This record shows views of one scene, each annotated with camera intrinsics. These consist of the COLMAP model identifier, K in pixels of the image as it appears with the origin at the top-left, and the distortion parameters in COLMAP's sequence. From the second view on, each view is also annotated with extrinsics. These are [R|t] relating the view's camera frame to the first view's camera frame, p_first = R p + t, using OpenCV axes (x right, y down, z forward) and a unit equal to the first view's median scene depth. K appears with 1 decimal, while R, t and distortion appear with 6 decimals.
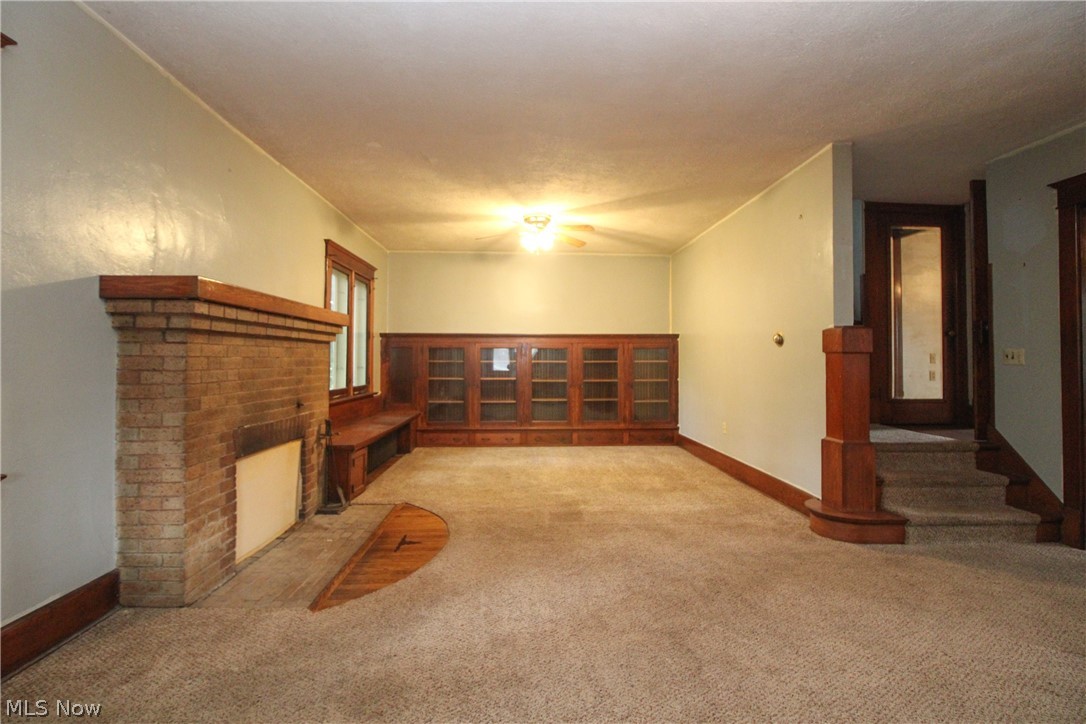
lens RADIAL K [[519.9, 0, 545.6], [0, 519.9, 347.3], [0, 0, 1]] dist [0.001552, -0.012920]
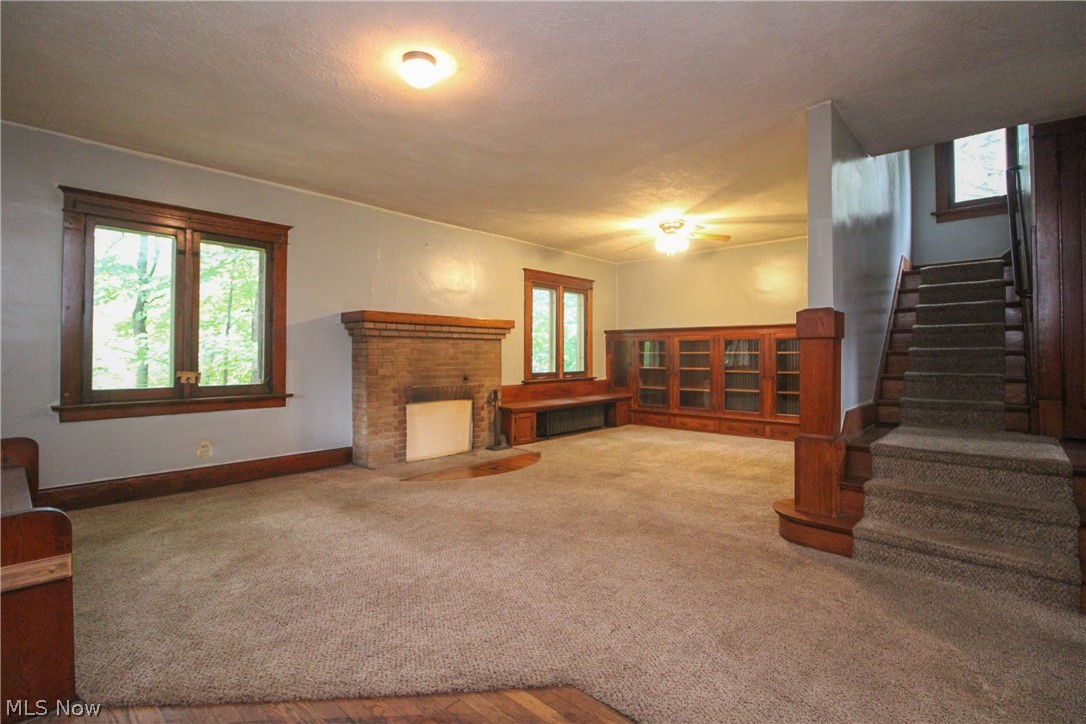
lens RADIAL K [[519.9, 0, 545.6], [0, 519.9, 347.3], [0, 0, 1]] dist [0.001552, -0.012920]
pose [[0.702392, -0.011909, -0.711691, 0.549492], [0.018704, 0.999824, 0.001728, 0.009342], [0.711545, -0.014525, 0.702490, 0.018190]]
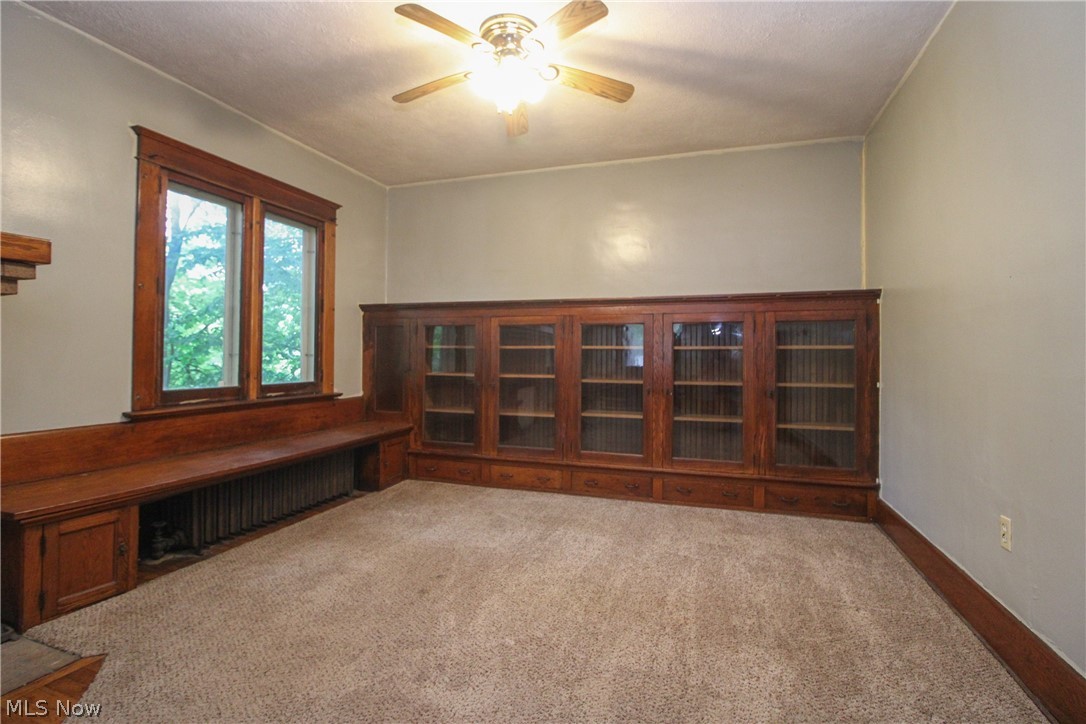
lens RADIAL K [[519.9, 0, 545.6], [0, 519.9, 347.3], [0, 0, 1]] dist [0.001552, -0.012920]
pose [[0.928506, -0.000865, -0.371317, 0.178670], [0.004281, 0.999956, 0.008375, 0.026571], [0.371293, -0.009366, 0.928468, 0.535618]]
